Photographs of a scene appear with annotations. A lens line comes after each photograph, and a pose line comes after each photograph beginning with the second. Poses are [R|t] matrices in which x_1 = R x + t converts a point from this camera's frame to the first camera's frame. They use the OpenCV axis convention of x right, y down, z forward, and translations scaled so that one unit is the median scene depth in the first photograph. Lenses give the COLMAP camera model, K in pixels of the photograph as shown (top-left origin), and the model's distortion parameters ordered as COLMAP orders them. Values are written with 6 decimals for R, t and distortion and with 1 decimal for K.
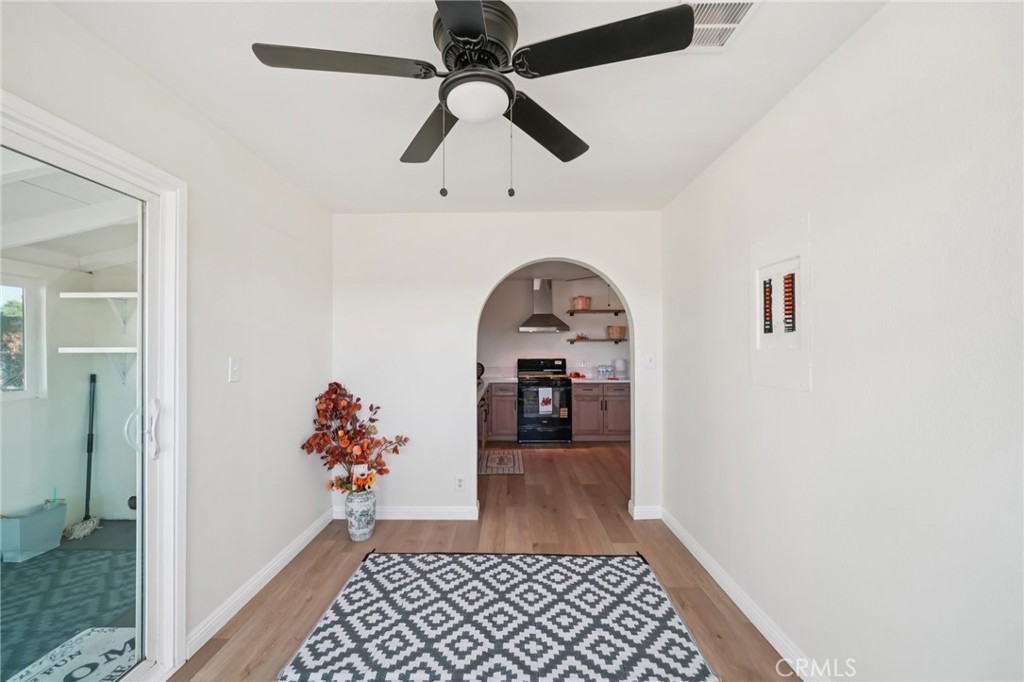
lens RADIAL K [[406.5, 0, 499.5], [0, 406.5, 347.7], [0, 0, 1]] dist [-0.002597, -0.000061]
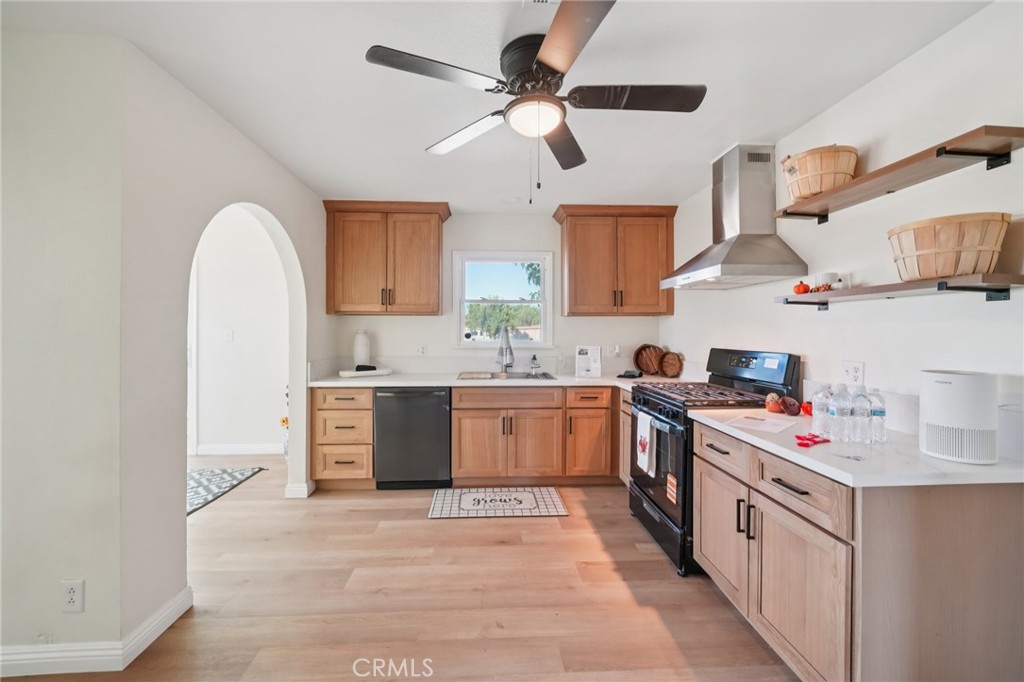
lens RADIAL K [[401.7, 0, 502.7], [0, 401.7, 330.6], [0, 0, 1]] dist [-0.006628, -0.000072]
pose [[0.071555, -0.000464, -0.997437, 0.992623], [0.001835, 0.999998, -0.000334, 0.013877], [0.997435, -0.001807, 0.071556, 1.506449]]
